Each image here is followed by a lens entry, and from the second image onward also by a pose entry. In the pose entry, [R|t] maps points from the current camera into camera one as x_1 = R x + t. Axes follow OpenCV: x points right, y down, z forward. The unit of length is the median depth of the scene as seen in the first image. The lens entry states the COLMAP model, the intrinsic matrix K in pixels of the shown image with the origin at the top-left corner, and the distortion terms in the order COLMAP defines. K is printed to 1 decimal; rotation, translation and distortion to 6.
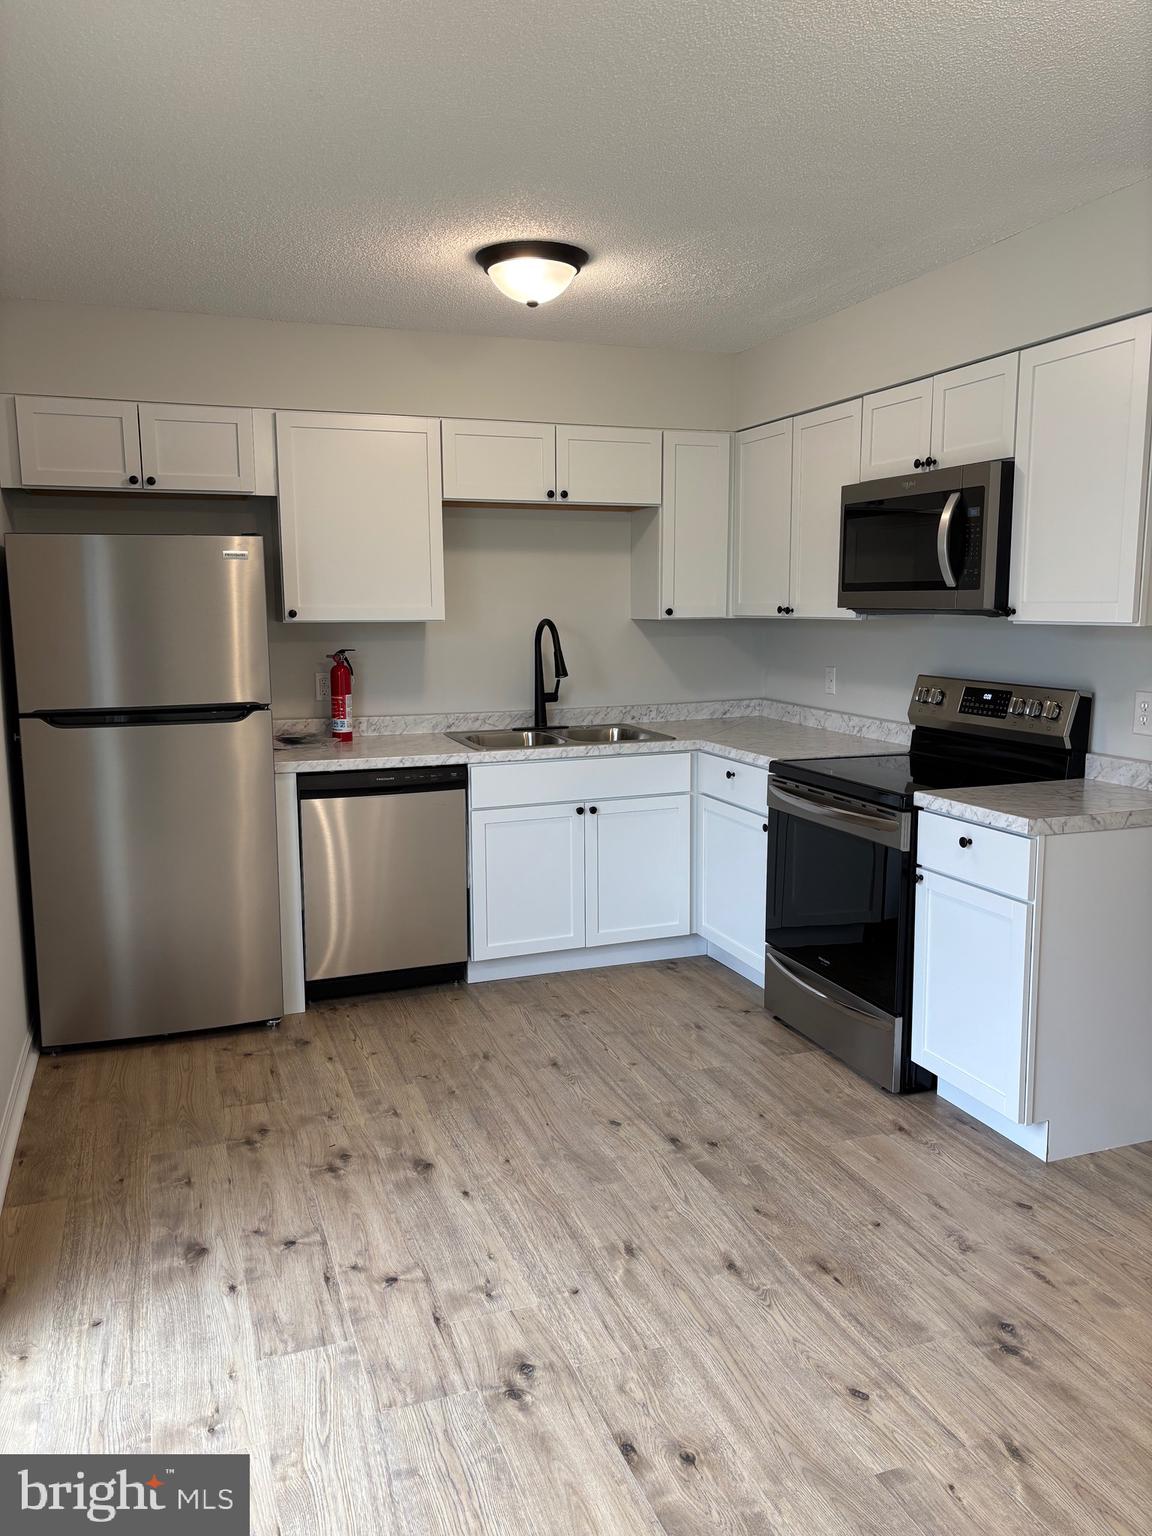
lens RADIAL K [[1155.8, 0, 576.2], [0, 1155.8, 767.4], [0, 0, 1]] dist [0.011282, 0.000672]
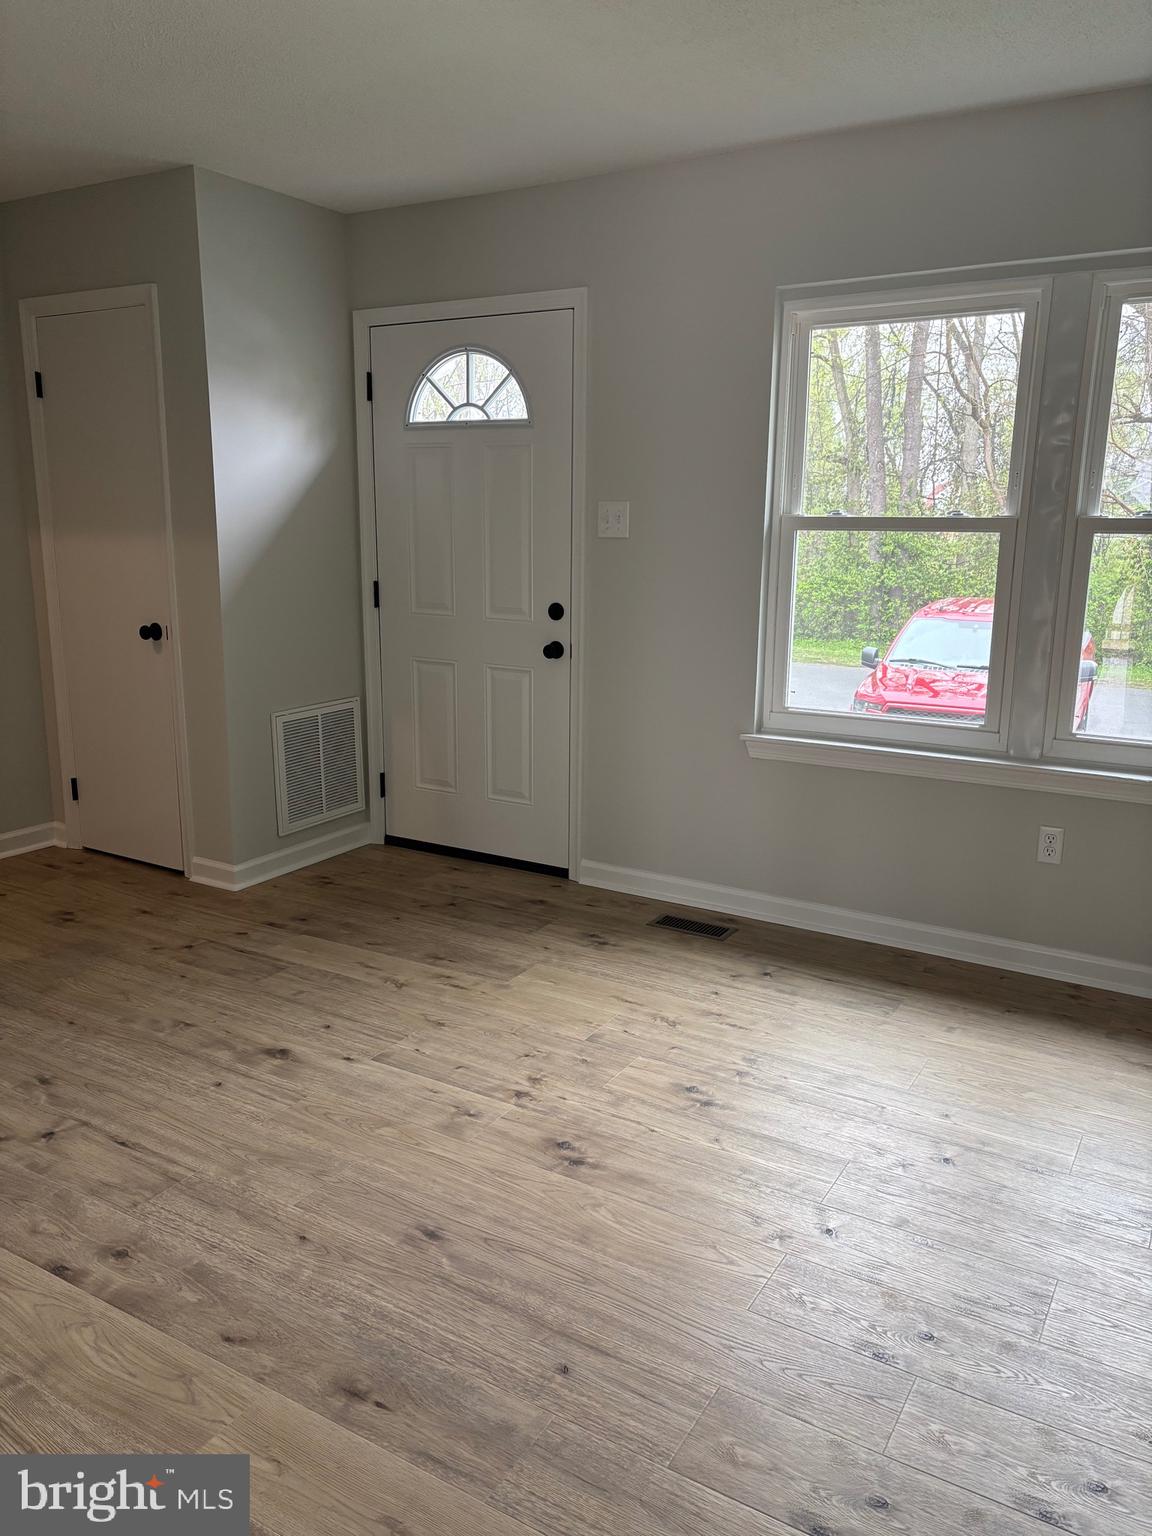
lens RADIAL K [[1155.8, 0, 580.3], [0, 1155.8, 769.4], [0, 0, 1]] dist [0.011282, 0.000672]
pose [[0.780015, -0.132494, 0.611574, -0.054948], [0.083887, 0.990646, 0.107627, -0.012219], [-0.620113, -0.032648, 0.783833, 0.312670]]
